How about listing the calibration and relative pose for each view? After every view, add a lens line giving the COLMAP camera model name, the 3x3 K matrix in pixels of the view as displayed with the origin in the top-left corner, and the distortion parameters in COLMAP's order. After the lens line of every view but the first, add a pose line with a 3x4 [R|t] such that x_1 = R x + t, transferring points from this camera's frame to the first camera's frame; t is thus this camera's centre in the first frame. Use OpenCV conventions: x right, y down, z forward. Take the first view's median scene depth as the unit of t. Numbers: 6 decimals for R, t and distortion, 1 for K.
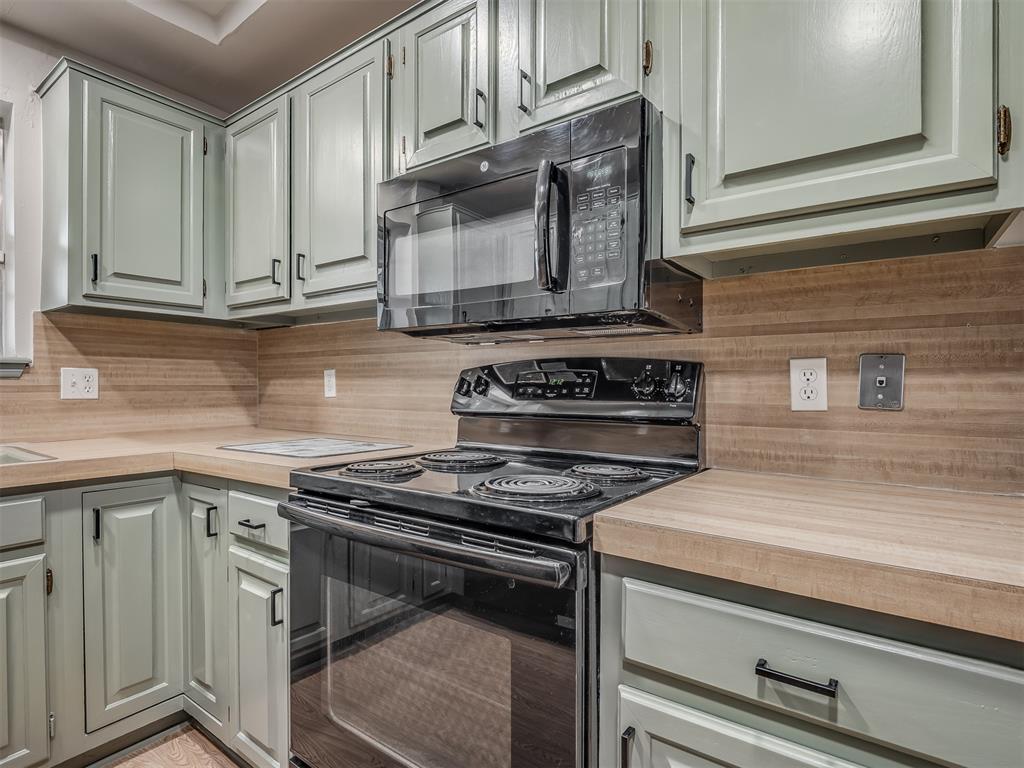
lens RADIAL K [[540.9, 0, 500.8], [0, 540.9, 388.6], [0, 0, 1]] dist [-0.002663, -0.008030]
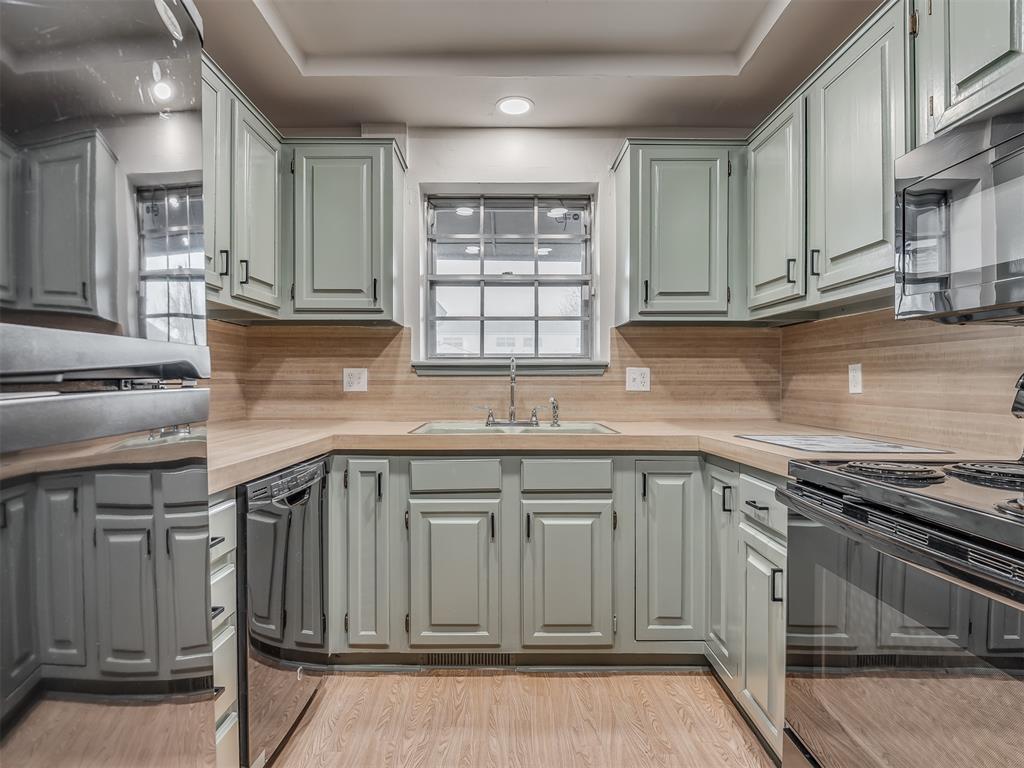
lens RADIAL K [[540.9, 0, 487.3], [0, 540.9, 382.6], [0, 0, 1]] dist [-0.002663, -0.008030]
pose [[0.576451, 0.003119, -0.817126, 0.094175], [-0.005250, 0.999986, 0.000113, 0.000837], [0.817115, 0.004225, 0.576459, -0.070535]]
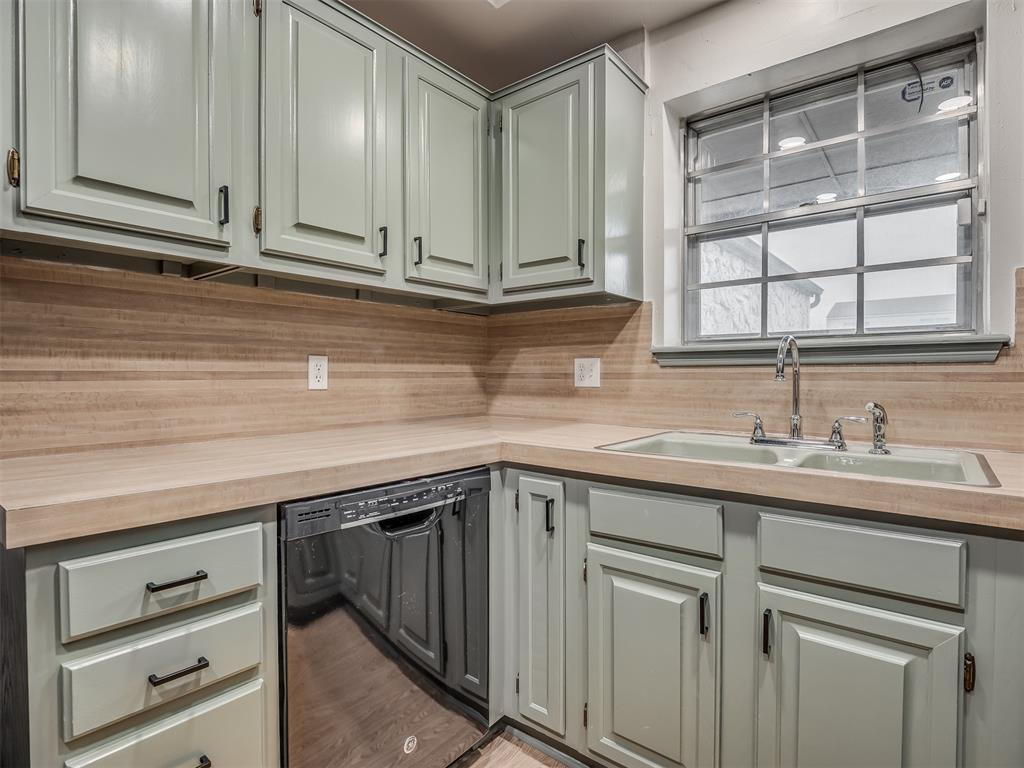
lens RADIAL K [[540.9, 0, 508.1], [0, 540.9, 372.7], [0, 0, 1]] dist [-0.002663, -0.008030]
pose [[-0.051149, -0.000671, -0.998691, -0.125838], [-0.003857, 0.999992, -0.000474, -0.002837], [0.998684, 0.003828, -0.051151, 0.367838]]
